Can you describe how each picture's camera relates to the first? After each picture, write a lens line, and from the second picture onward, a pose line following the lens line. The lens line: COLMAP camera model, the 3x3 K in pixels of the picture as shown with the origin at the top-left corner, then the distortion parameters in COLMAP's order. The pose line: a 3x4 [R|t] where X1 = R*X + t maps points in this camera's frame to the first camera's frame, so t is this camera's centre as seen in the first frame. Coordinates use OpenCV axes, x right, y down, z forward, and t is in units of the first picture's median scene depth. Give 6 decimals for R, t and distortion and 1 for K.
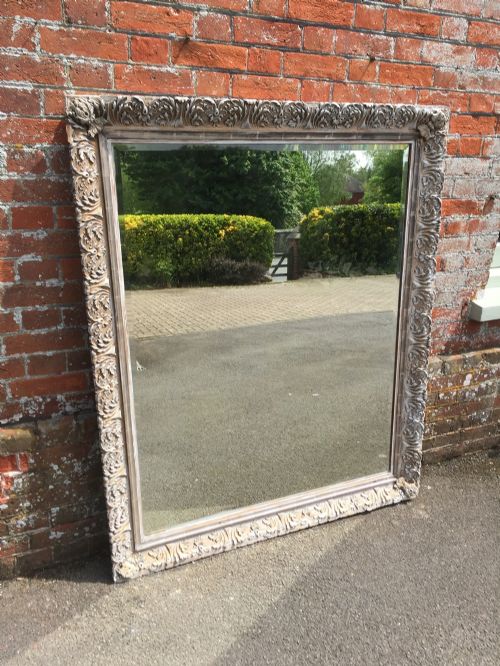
lens RADIAL K [[530.0, 0, 229.5], [0, 530.0, 336.3], [0, 0, 1]] dist [0.058034, -0.069188]
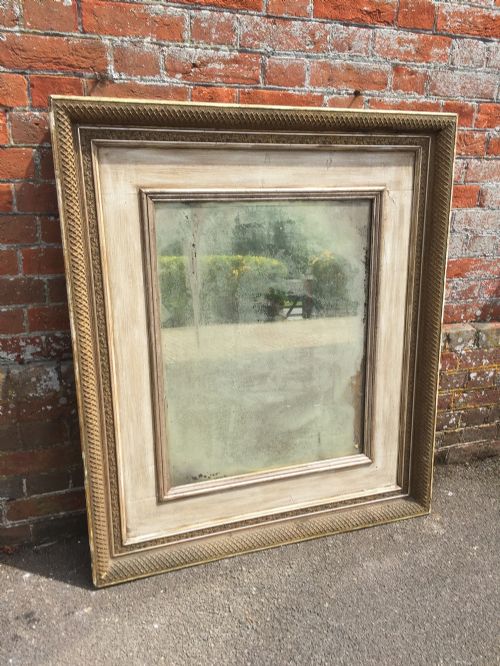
lens RADIAL K [[530.0, 0, 237.2], [0, 530.0, 332.7], [0, 0, 1]] dist [0.058034, -0.069188]
pose [[0.995453, 0.043624, -0.084681, 0.160816], [-0.041951, 0.998890, 0.021442, 0.062349], [0.085522, -0.017792, 0.996177, 0.275017]]
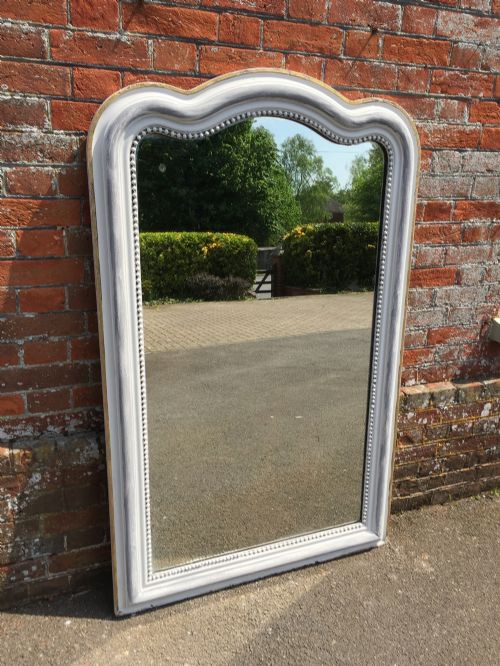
lens RADIAL K [[530.0, 0, 232.6], [0, 530.0, 332.3], [0, 0, 1]] dist [0.058034, -0.069188]
pose [[0.998234, 0.032370, -0.049812, 0.100403], [-0.032463, 0.999472, -0.001059, -0.039392], [0.049752, 0.002674, 0.998758, 0.153889]]
